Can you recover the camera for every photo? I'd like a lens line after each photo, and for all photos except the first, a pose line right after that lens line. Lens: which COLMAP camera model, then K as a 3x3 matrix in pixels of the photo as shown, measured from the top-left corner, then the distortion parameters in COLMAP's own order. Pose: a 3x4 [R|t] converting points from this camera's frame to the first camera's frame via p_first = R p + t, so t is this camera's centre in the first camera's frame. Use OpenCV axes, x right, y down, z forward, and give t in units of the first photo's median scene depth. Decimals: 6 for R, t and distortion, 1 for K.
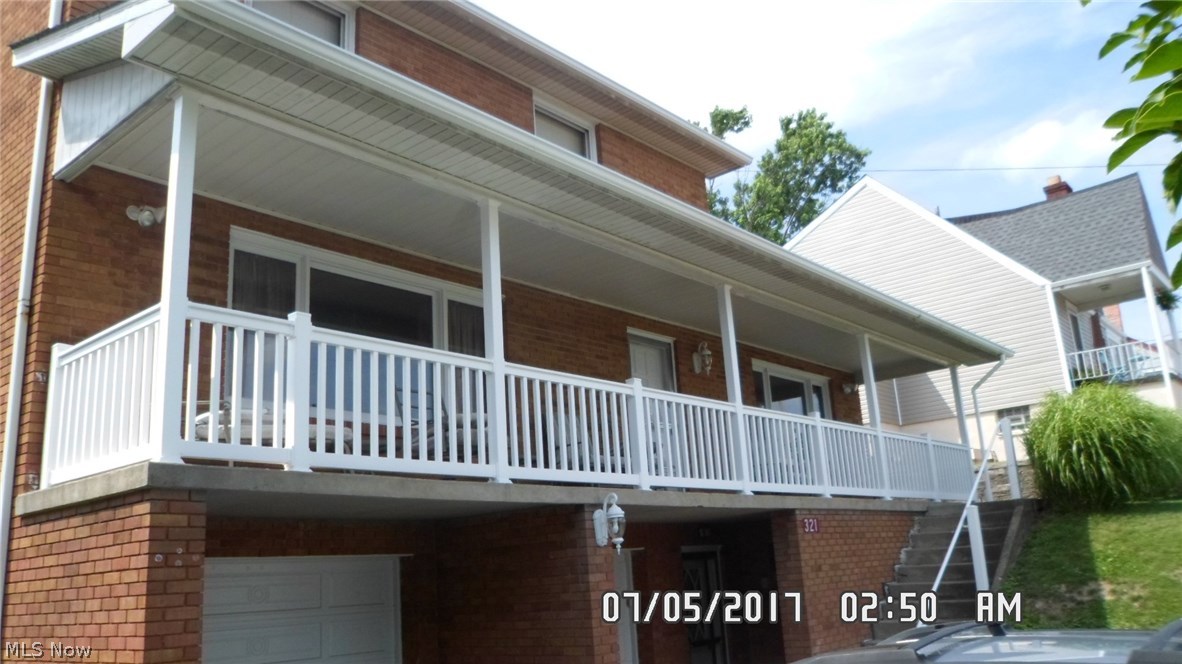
lens RADIAL K [[944.0, 0, 589.0], [0, 944.0, 339.1], [0, 0, 1]] dist [-0.081698, 0.060610]
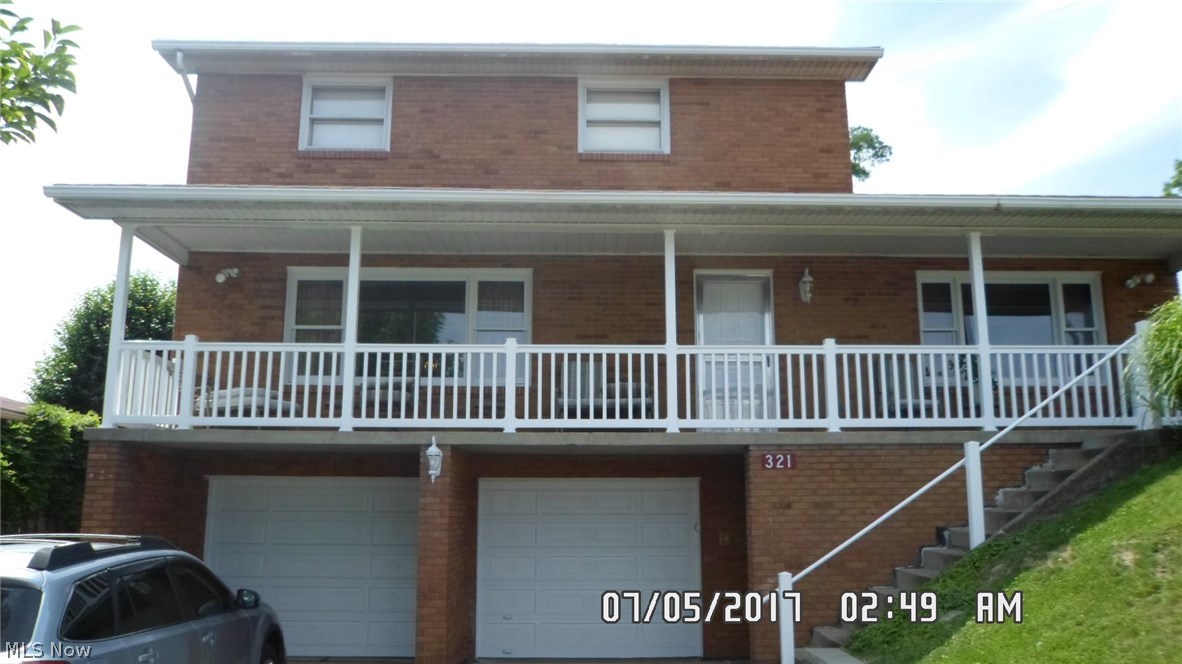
lens RADIAL K [[944.0, 0, 589.0], [0, 944.0, 339.1], [0, 0, 1]] dist [-0.081698, 0.060610]
pose [[0.667271, -0.075624, -0.740966, 1.192454], [0.143304, 0.989280, 0.028084, 0.028525], [0.730899, -0.124923, 0.670955, 0.325469]]
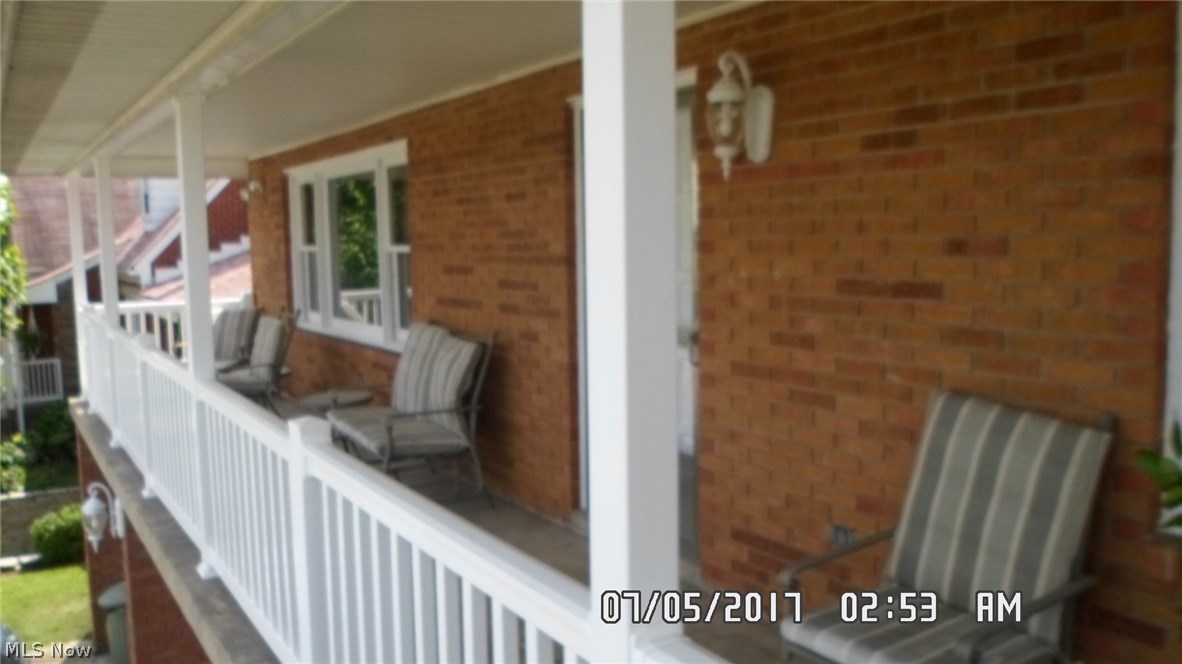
lens RADIAL K [[944.0, 0, 589.0], [0, 944.0, 339.1], [0, 0, 1]] dist [-0.081698, 0.060610]
pose [[-0.273430, 0.166705, -0.947336, 0.720588], [0.267374, 0.959227, 0.091625, 0.084822], [0.923984, -0.228240, -0.306854, 1.803594]]
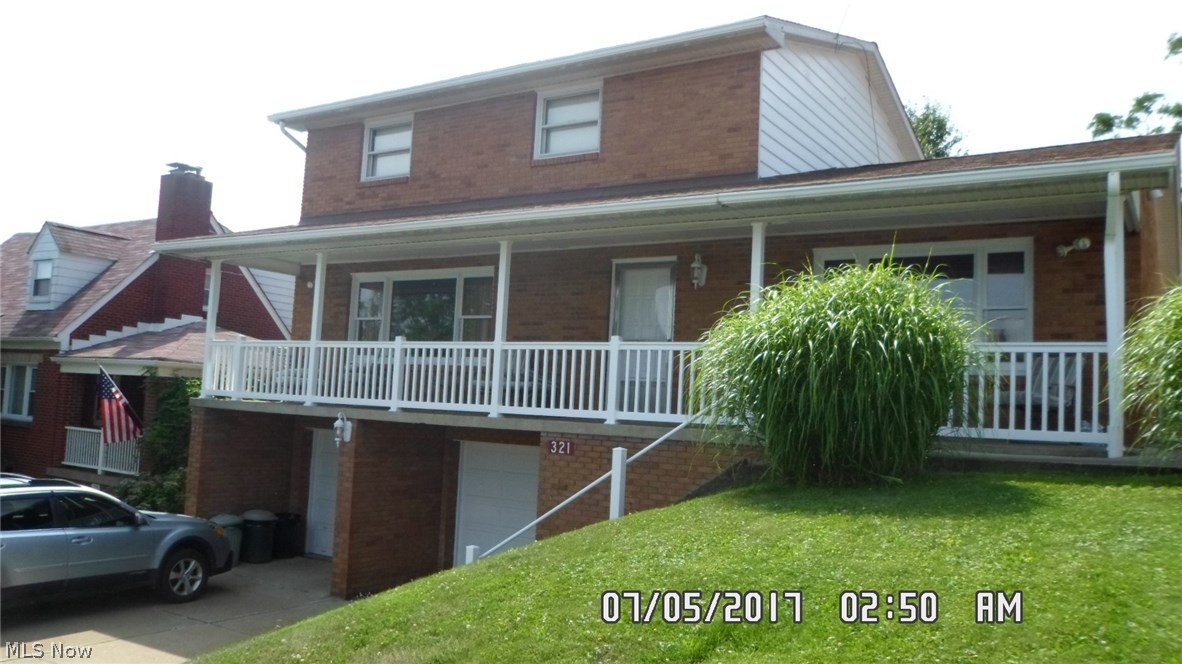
lens RADIAL K [[944.0, 0, 589.0], [0, 944.0, 339.1], [0, 0, 1]] dist [-0.081698, 0.060610]
pose [[0.128386, -0.008157, -0.991691, 1.888755], [0.186325, 0.982357, 0.016042, 0.093760], [0.974064, -0.186837, 0.127641, 1.316205]]
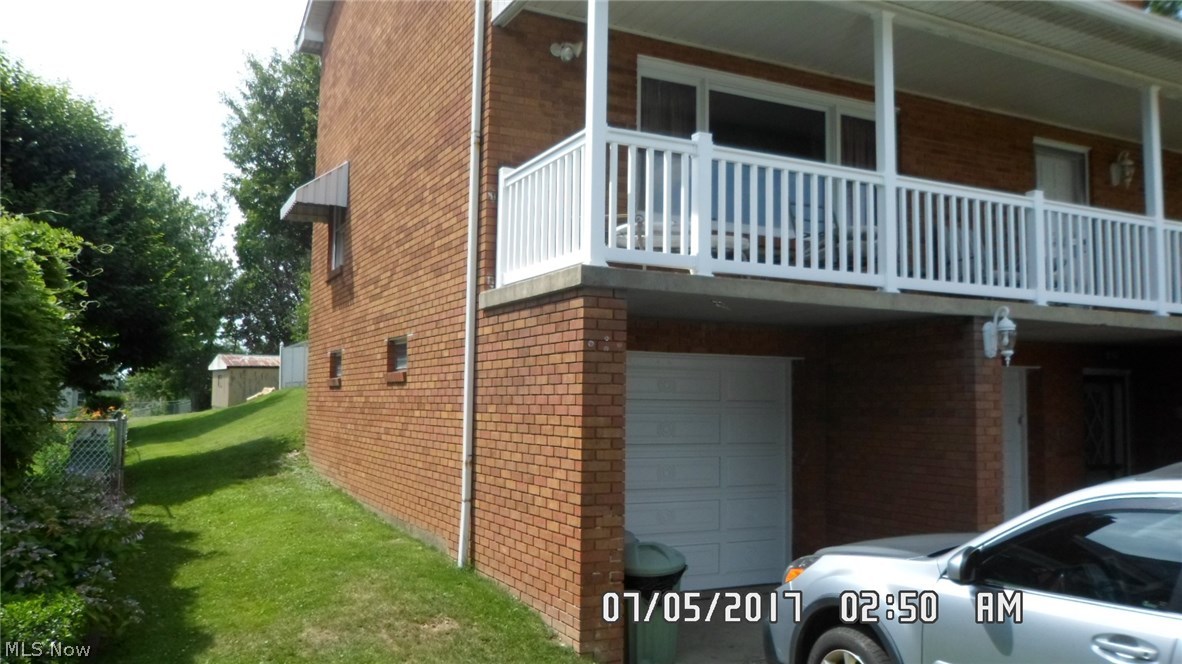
lens RADIAL K [[944.0, 0, 589.0], [0, 944.0, 339.1], [0, 0, 1]] dist [-0.081698, 0.060610]
pose [[0.916584, 0.044923, -0.397311, 0.016046], [0.031593, 0.982425, 0.183966, 0.002106], [0.398593, -0.181172, 0.899055, -0.074841]]
